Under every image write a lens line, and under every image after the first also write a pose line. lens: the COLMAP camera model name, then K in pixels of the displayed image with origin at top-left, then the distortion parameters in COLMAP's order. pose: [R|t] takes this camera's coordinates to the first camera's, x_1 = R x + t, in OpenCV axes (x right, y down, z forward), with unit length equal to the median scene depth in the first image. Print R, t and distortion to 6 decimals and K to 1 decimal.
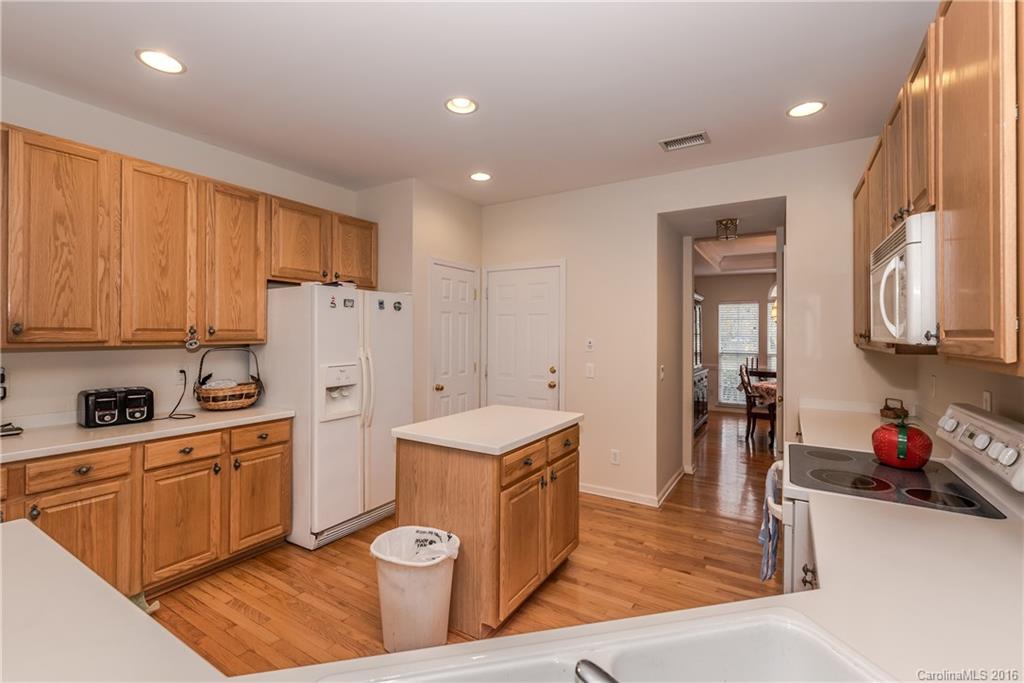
lens RADIAL K [[450.8, 0, 492.3], [0, 450.8, 333.1], [0, 0, 1]] dist [-0.002220, 0.002286]
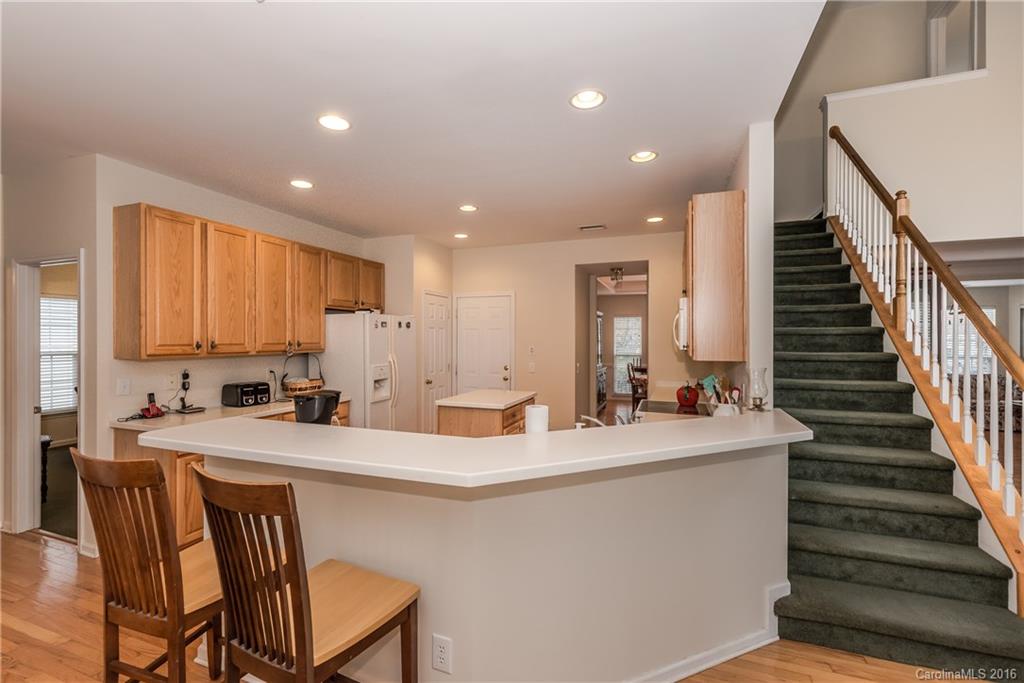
lens RADIAL K [[450.8, 0, 506.8], [0, 450.8, 340.8], [0, 0, 1]] dist [-0.002220, 0.002286]
pose [[0.974179, -0.005323, 0.225713, -0.234867], [0.003948, 0.999971, 0.006544, -0.018290], [-0.225741, -0.005484, 0.974172, -0.503695]]
